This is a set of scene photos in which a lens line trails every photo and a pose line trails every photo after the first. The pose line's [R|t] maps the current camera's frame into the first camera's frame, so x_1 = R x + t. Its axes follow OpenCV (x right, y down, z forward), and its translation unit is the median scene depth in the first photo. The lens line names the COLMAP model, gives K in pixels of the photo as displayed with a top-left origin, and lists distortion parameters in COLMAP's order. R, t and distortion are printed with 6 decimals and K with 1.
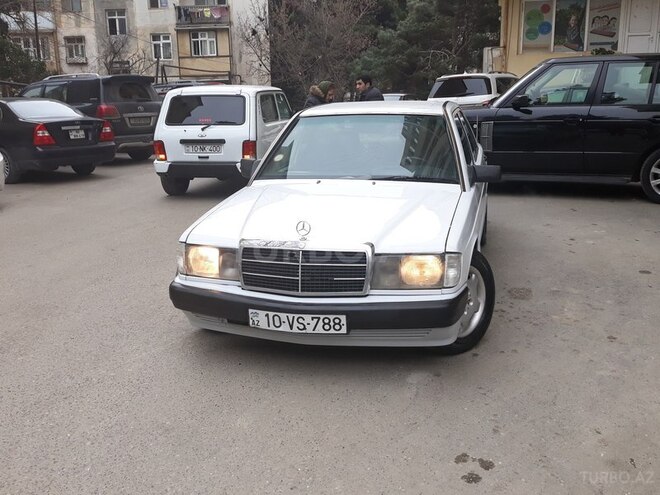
lens RADIAL K [[661.5, 0, 330.0], [0, 661.5, 247.5], [0, 0, 1]] dist [0.116950, -0.335401]
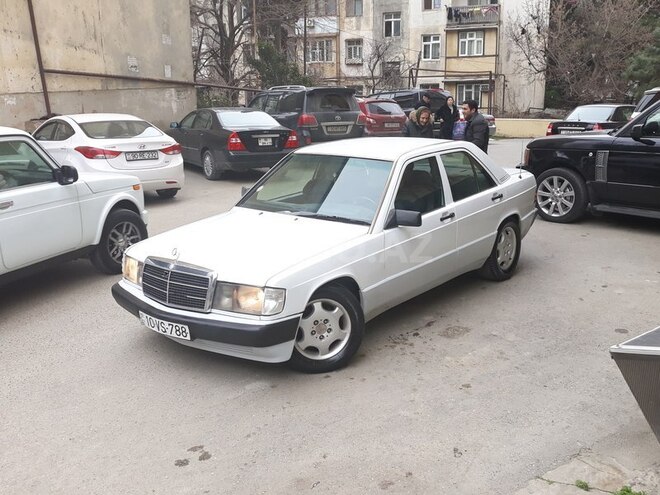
lens RADIAL K [[661.5, 0, 330.0], [0, 661.5, 247.5], [0, 0, 1]] dist [0.116950, -0.335401]
pose [[0.911077, 0.103508, -0.399030, 0.165349], [-0.100168, 0.994540, 0.029276, -0.024276], [0.399881, 0.013297, 0.916471, -0.014774]]
